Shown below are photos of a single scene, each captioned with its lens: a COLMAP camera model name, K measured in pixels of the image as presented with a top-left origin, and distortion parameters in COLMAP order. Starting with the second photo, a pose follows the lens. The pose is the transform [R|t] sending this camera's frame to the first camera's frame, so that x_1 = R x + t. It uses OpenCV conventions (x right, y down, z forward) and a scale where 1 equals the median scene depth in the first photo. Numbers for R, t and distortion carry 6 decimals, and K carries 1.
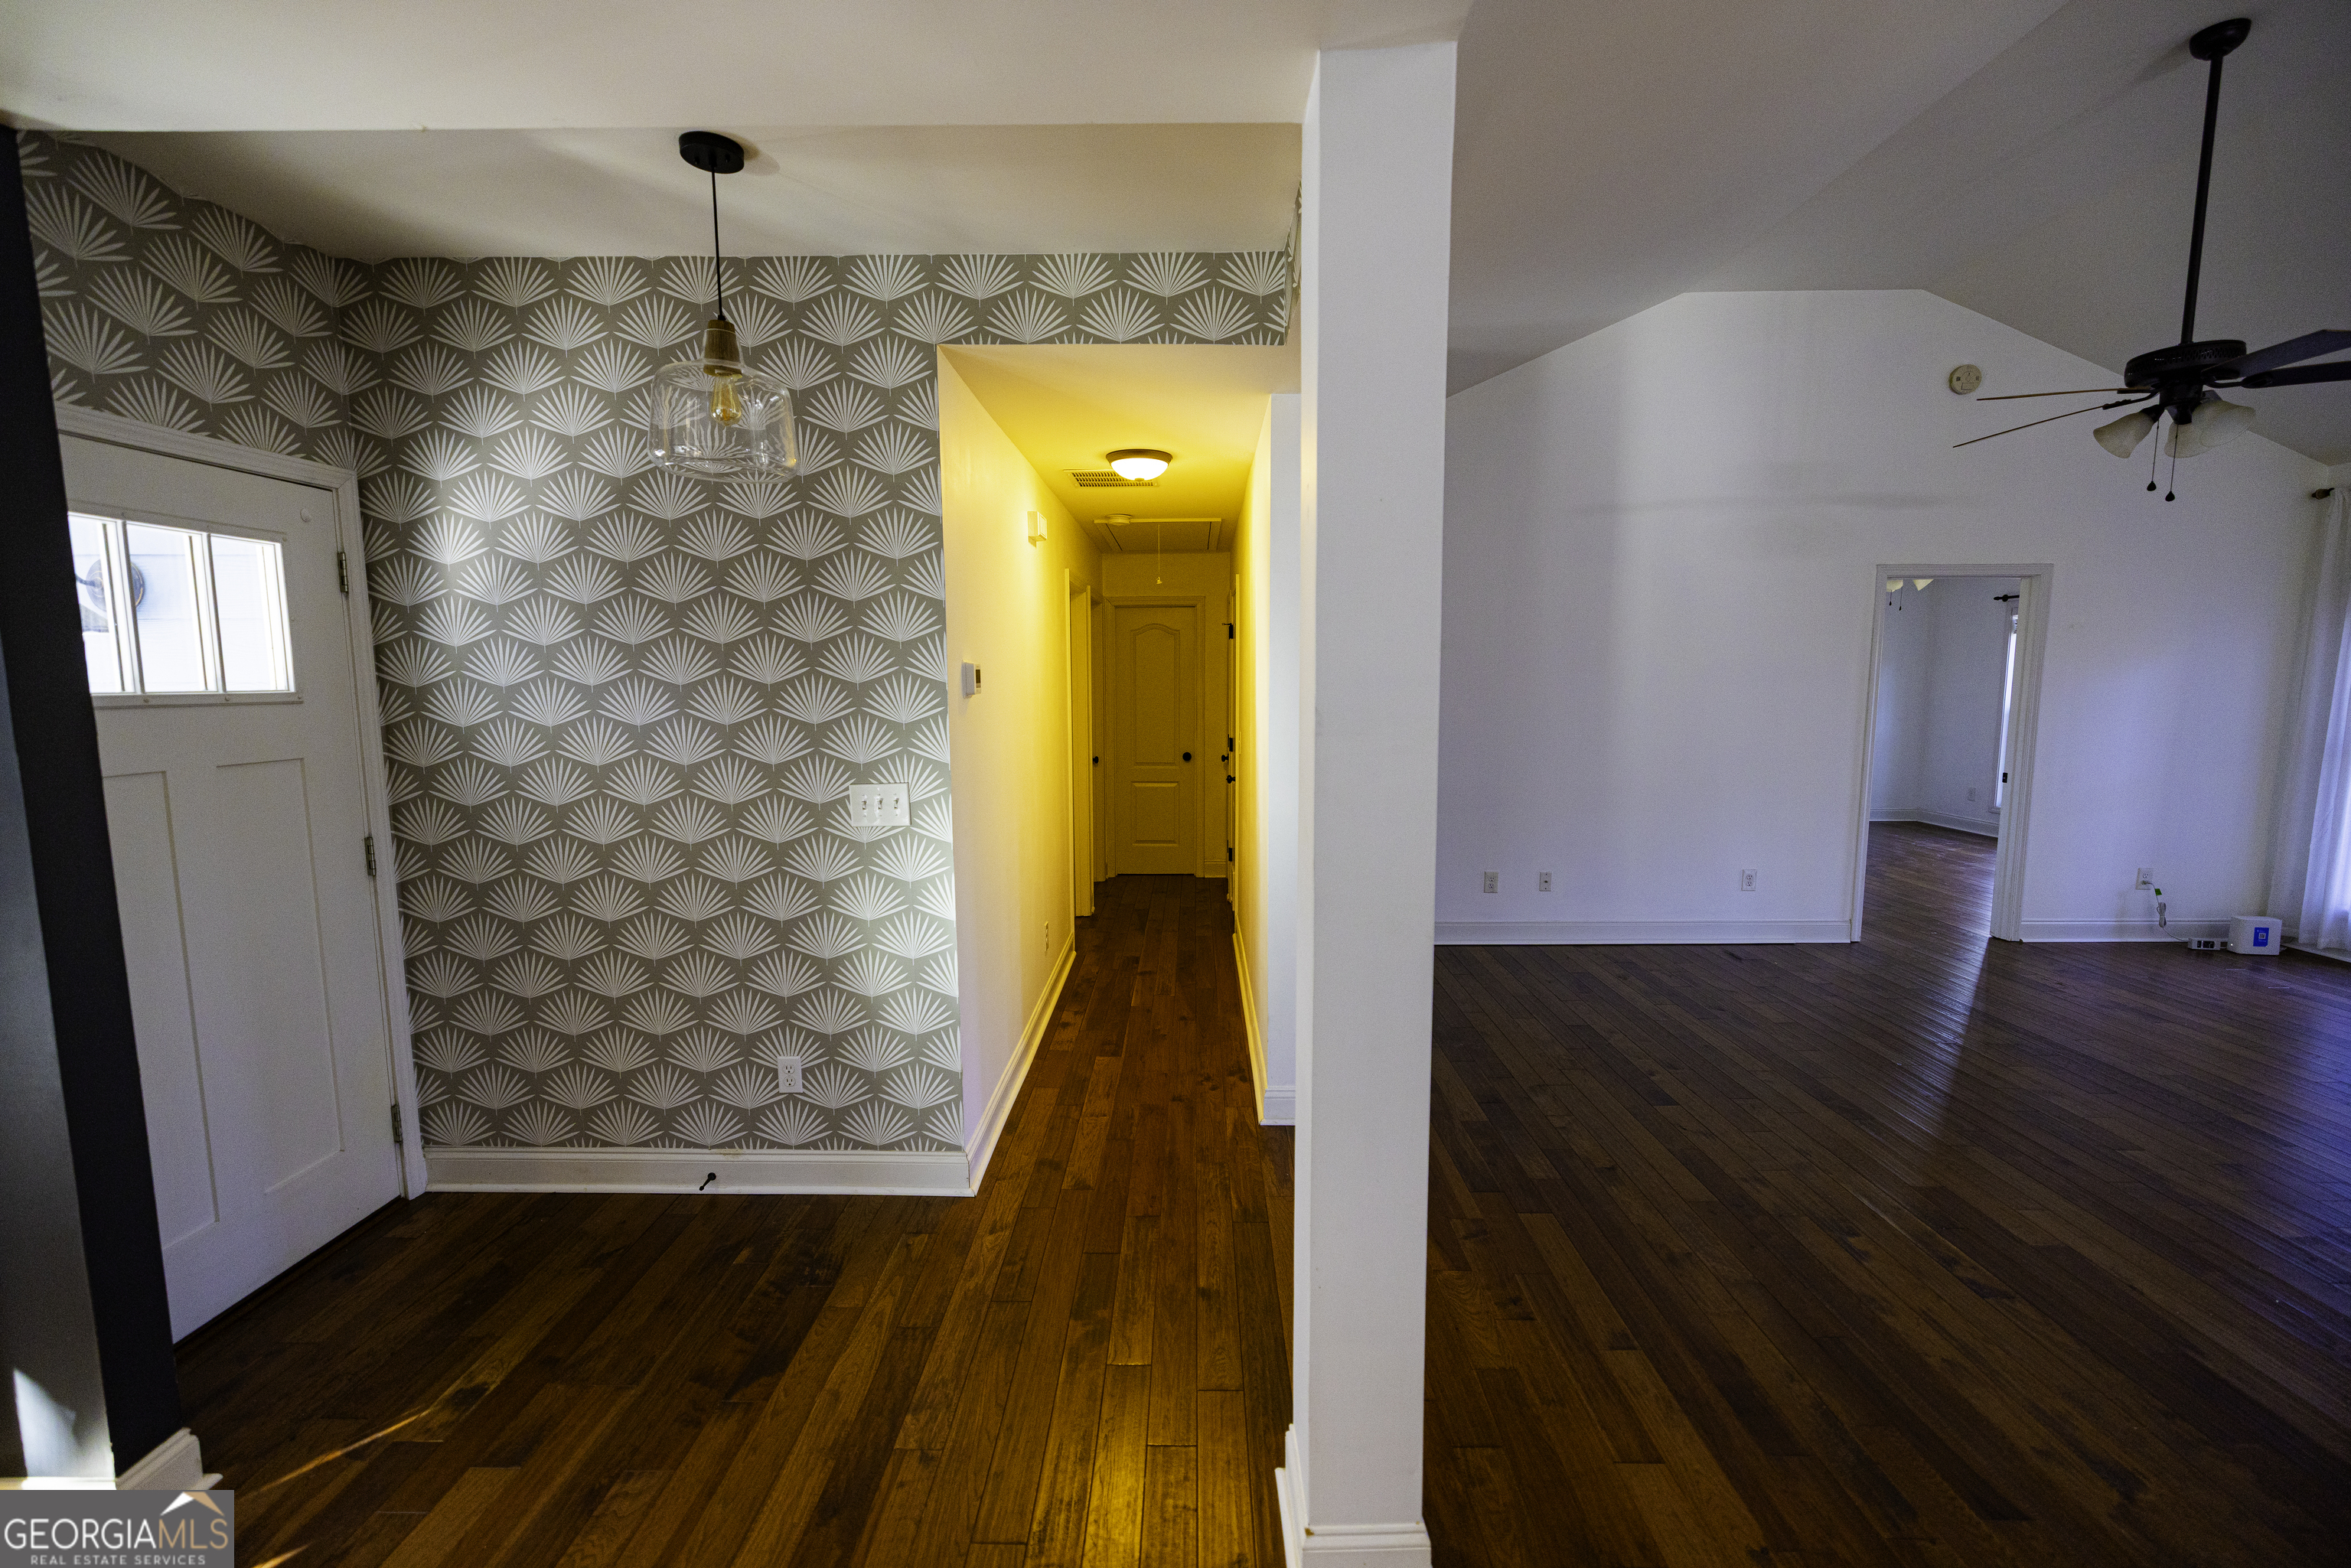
lens RADIAL K [[985.1, 0, 1163.6], [0, 985.1, 780.6], [0, 0, 1]] dist [0.000138, 0.000237]
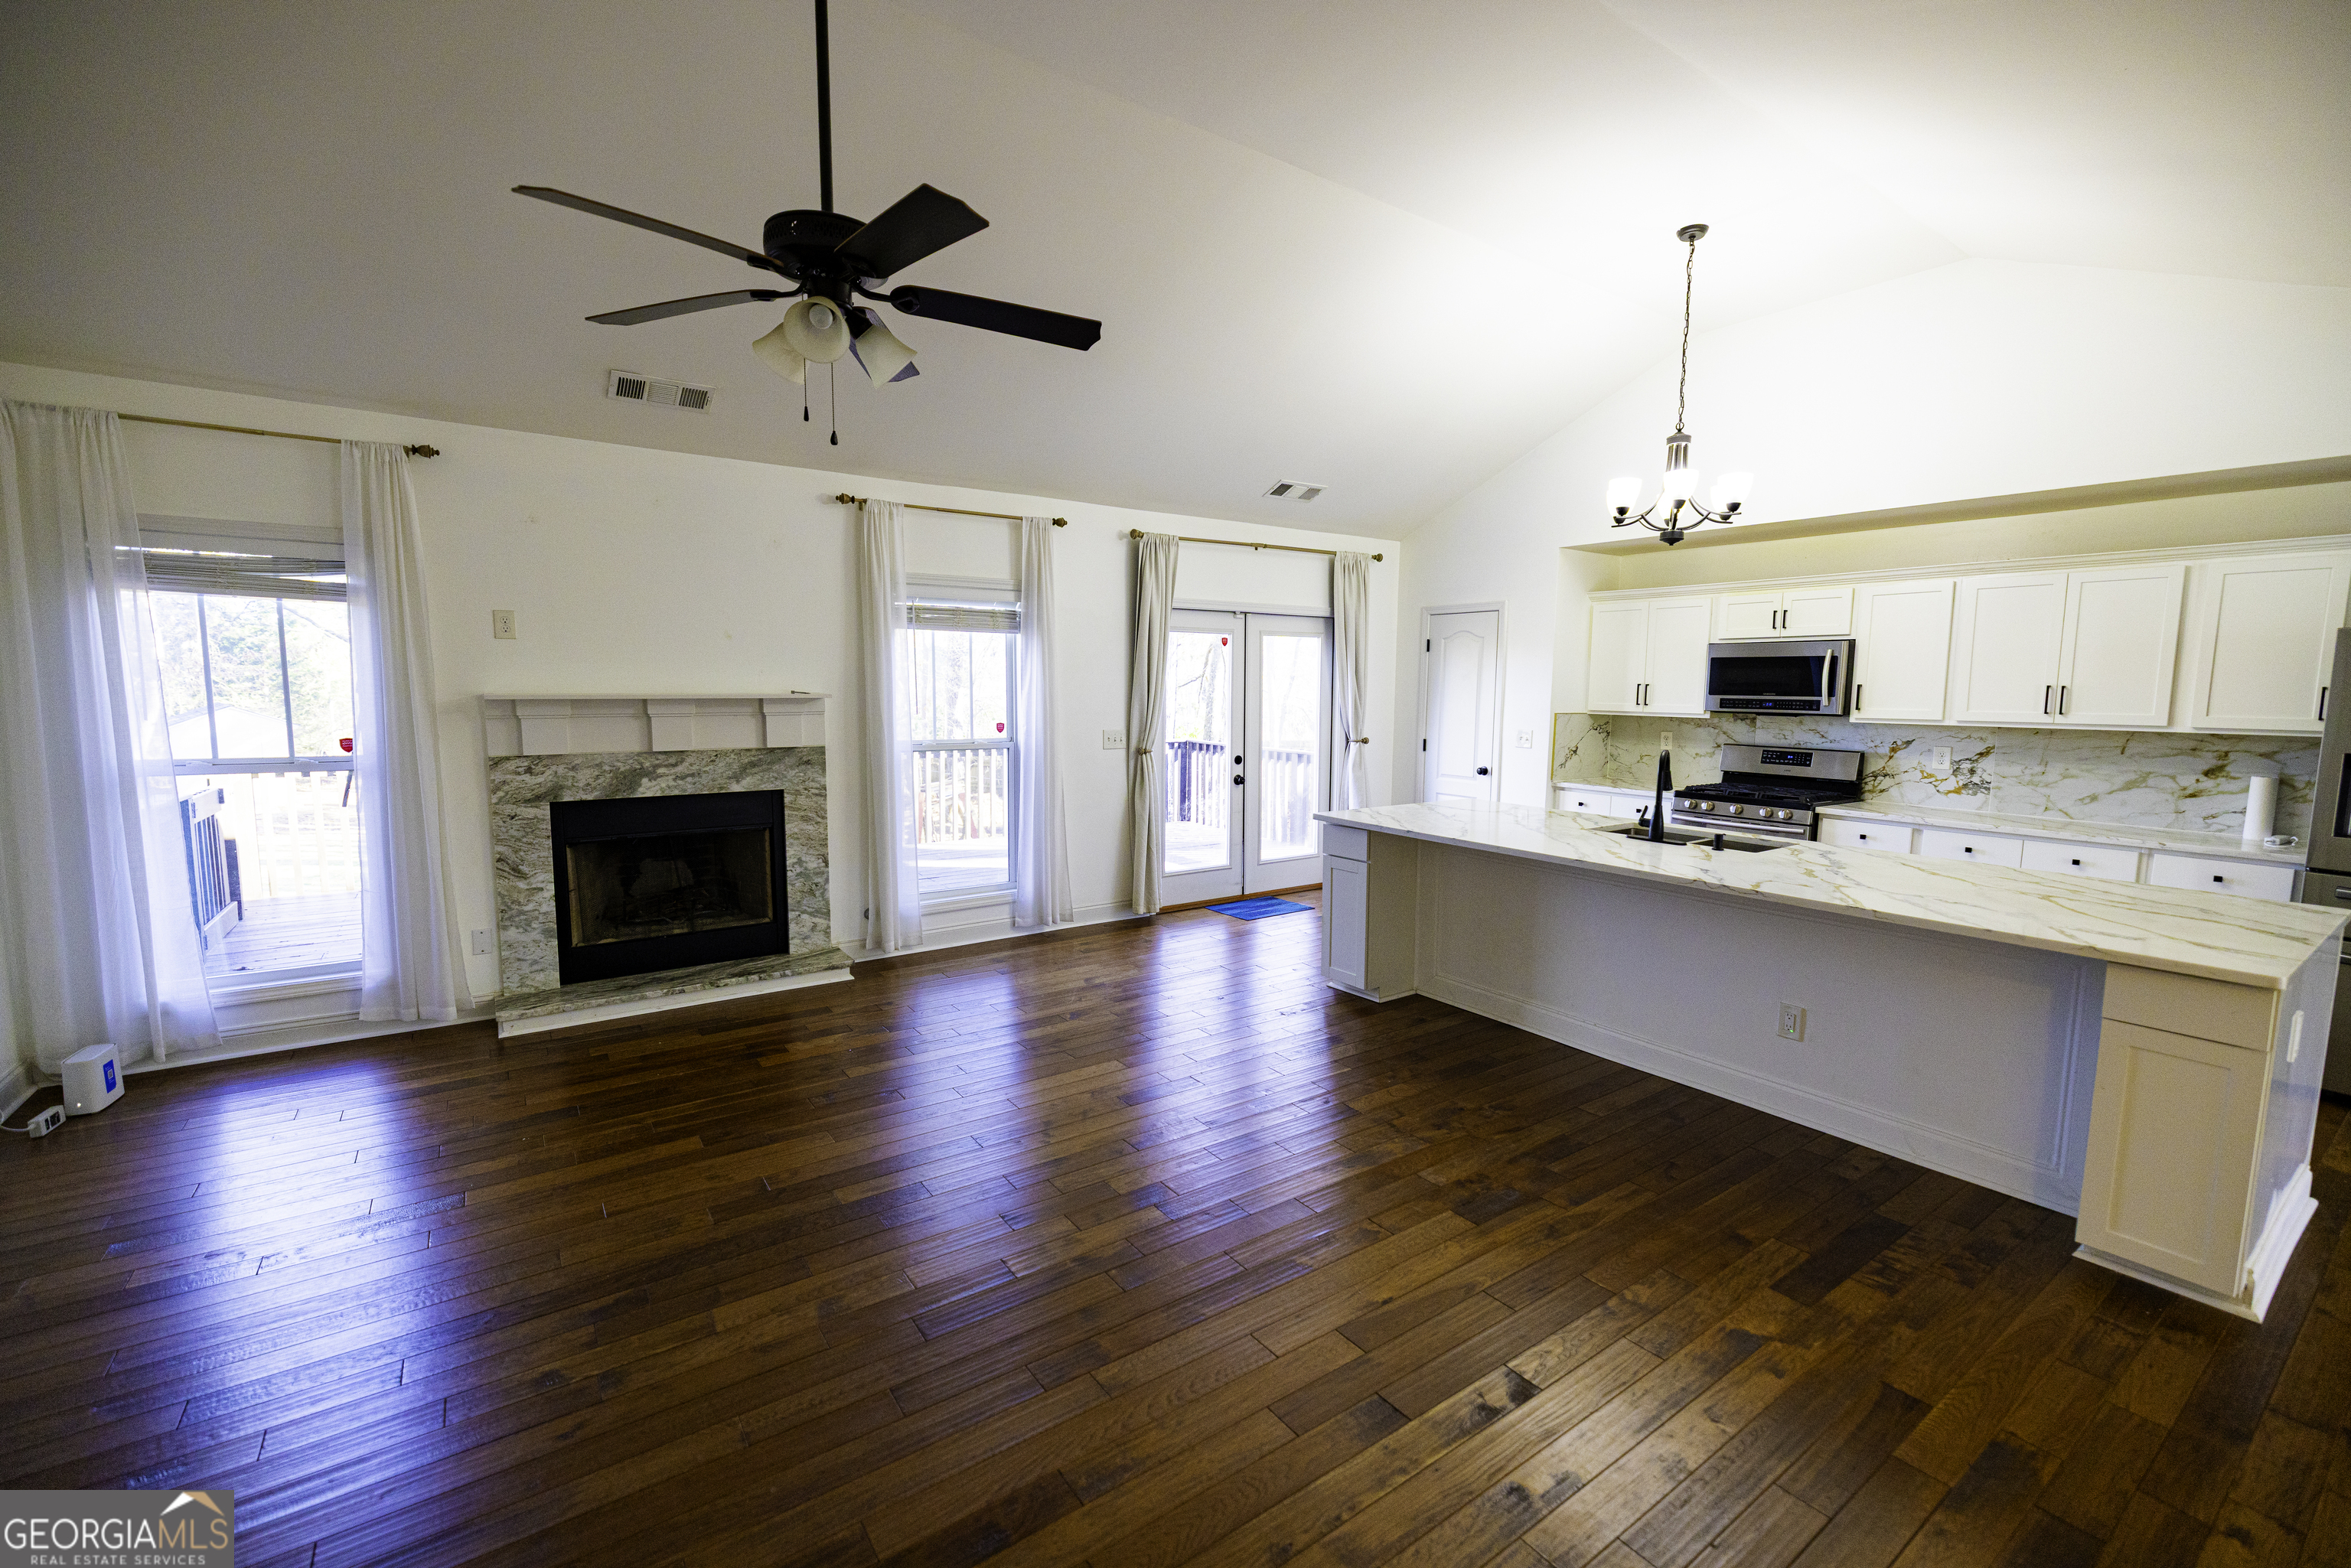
lens RADIAL K [[985.1, 0, 1184.0], [0, 985.1, 786.6], [0, 0, 1]] dist [0.000138, 0.000237]
pose [[-0.598231, -0.086587, 0.796632, 0.169047], [0.082764, 0.982152, 0.168904, -0.085477], [-0.797038, 0.166976, -0.580387, 0.777709]]
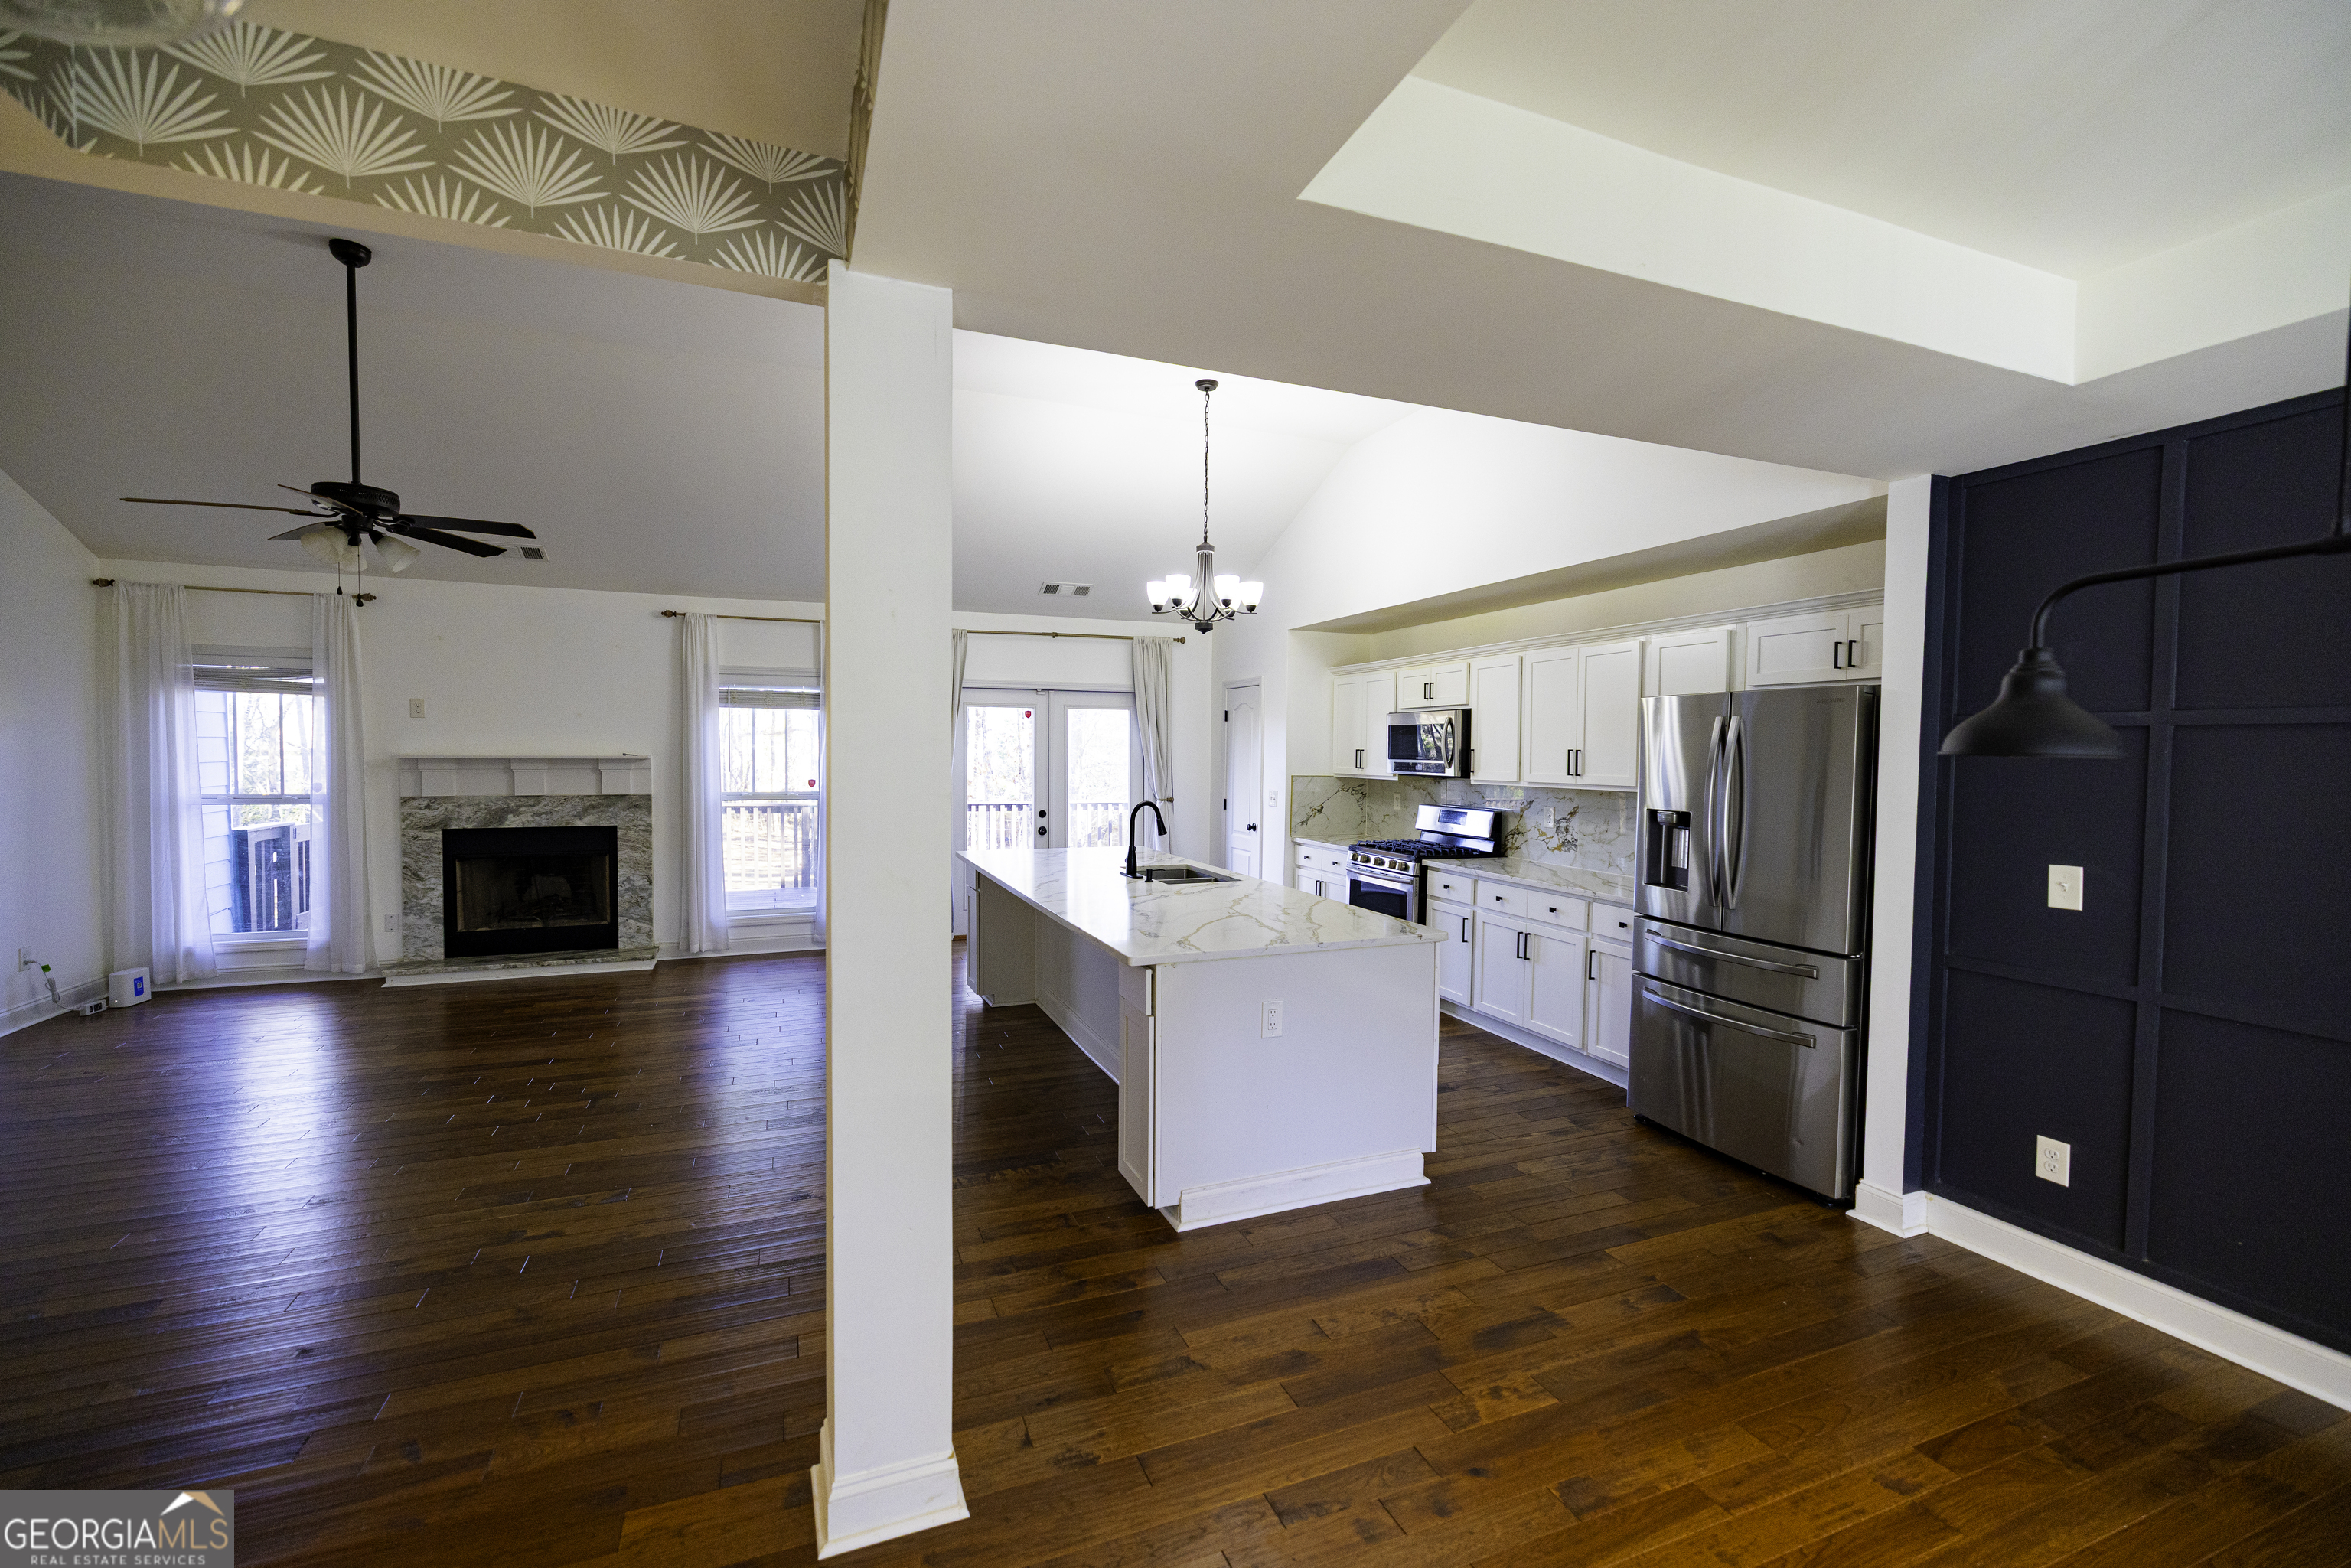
lens RADIAL K [[985.1, 0, 1180.7], [0, 985.1, 787.7], [0, 0, 1]] dist [0.000138, 0.000237]
pose [[-0.398143, -0.035877, 0.916621, -0.326597], [0.094612, 0.992300, 0.079935, -0.036507], [-0.912431, 0.118549, -0.391683, 0.354959]]
